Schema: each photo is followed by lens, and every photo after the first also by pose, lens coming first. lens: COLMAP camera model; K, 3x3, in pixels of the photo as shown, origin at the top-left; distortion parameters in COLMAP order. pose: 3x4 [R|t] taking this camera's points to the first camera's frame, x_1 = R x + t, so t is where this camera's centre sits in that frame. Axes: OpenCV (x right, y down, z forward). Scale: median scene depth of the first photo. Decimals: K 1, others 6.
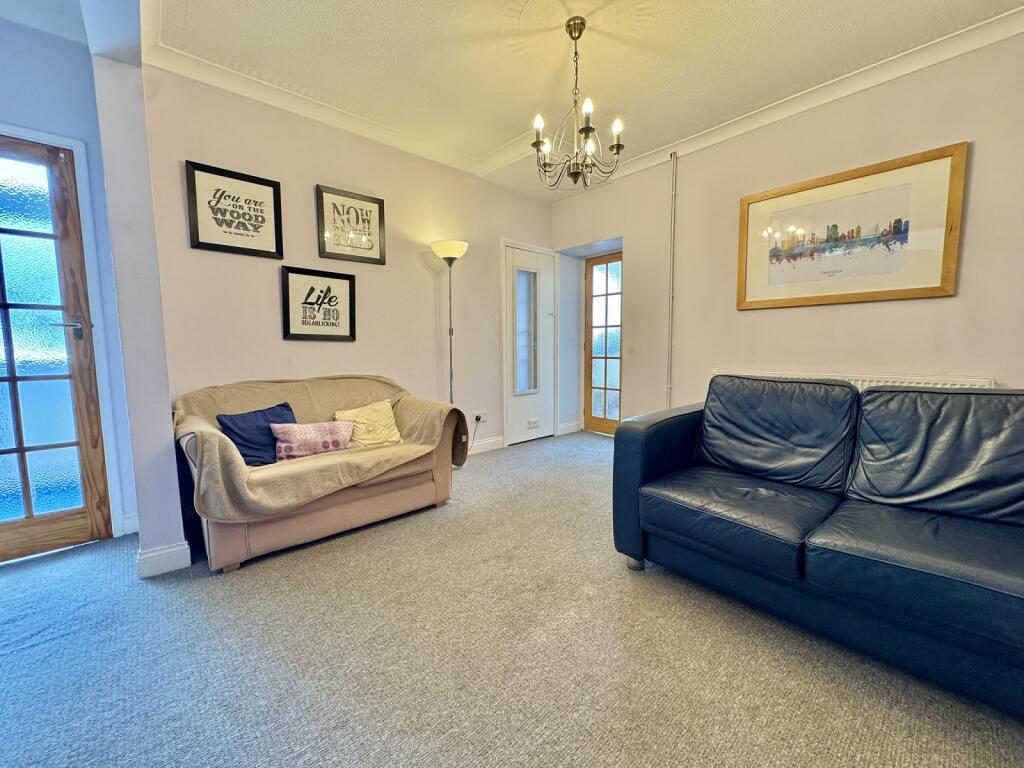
lens RADIAL K [[406.2, 0, 511.8], [0, 406.2, 384.1], [0, 0, 1]] dist [-0.013103, -0.000106]
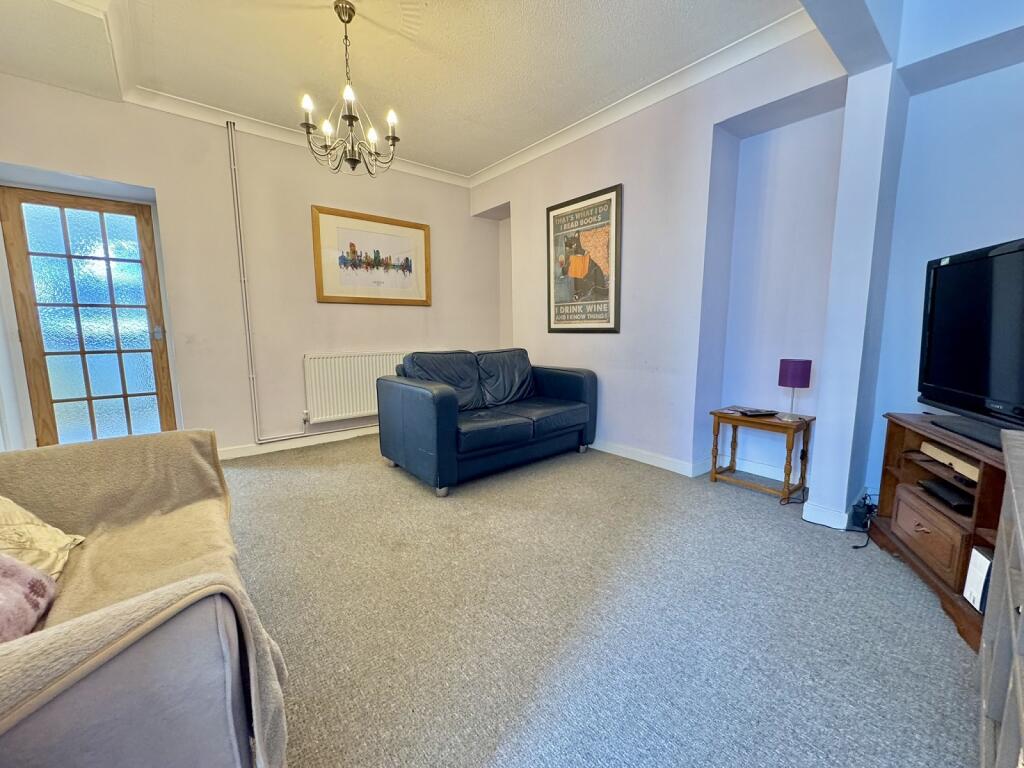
lens RADIAL K [[406.2, 0, 512.2], [0, 406.2, 380.1], [0, 0, 1]] dist [-0.013103, -0.000106]
pose [[0.023580, -0.110586, 0.993587, -0.762786], [0.097359, 0.989393, 0.107809, -0.039305], [-0.994970, 0.094192, 0.034097, 0.530589]]
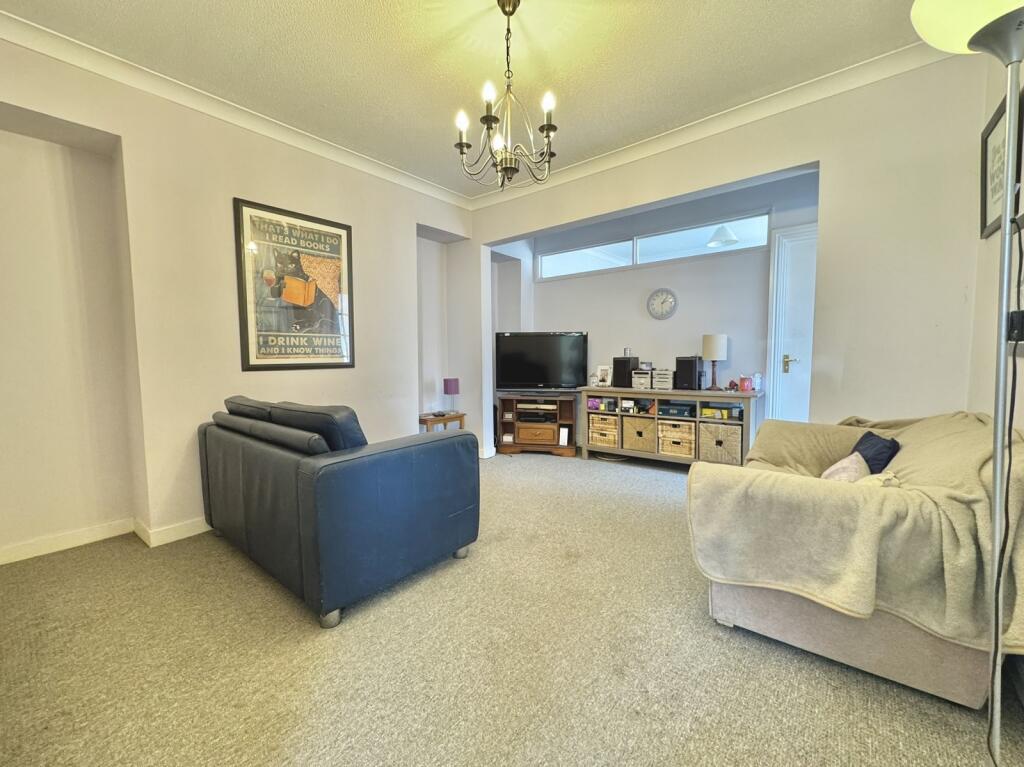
lens RADIAL K [[406.2, 0, 512.4], [0, 406.2, 382.3], [0, 0, 1]] dist [-0.013103, -0.000106]
pose [[-0.989629, 0.035962, -0.139071, 0.227782], [0.014197, 0.987901, 0.154433, -0.165862], [0.142942, 0.150857, -0.978167, 1.606466]]
